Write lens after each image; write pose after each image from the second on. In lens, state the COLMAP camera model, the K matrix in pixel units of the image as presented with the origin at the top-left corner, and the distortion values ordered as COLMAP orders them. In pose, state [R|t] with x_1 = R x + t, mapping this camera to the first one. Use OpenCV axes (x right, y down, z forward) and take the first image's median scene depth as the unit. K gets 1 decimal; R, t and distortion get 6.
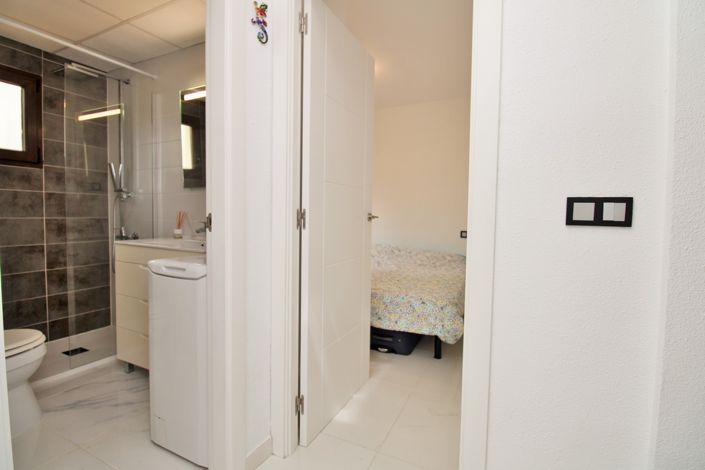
lens RADIAL K [[334.0, 0, 348.3], [0, 334.0, 229.5], [0, 0, 1]] dist [-0.001053, -0.011542]
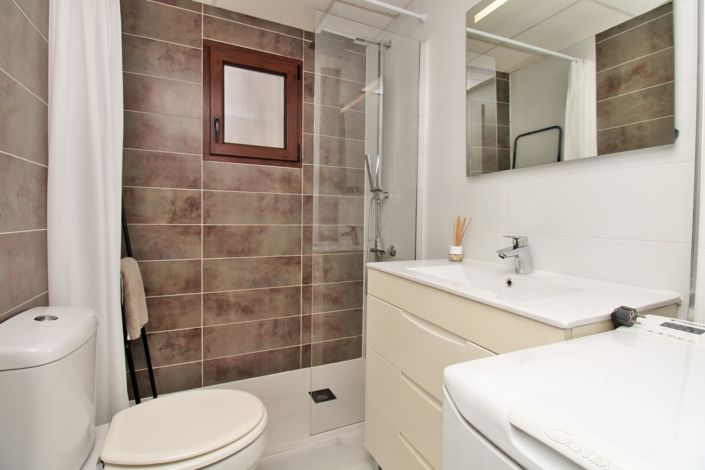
lens RADIAL K [[334.0, 0, 348.3], [0, 334.0, 229.5], [0, 0, 1]] dist [-0.001053, -0.011542]
pose [[0.774633, 0.018053, -0.632153, -0.271812], [-0.030530, 0.999495, -0.008868, -0.018970], [0.631674, 0.026169, 0.774793, 0.399646]]
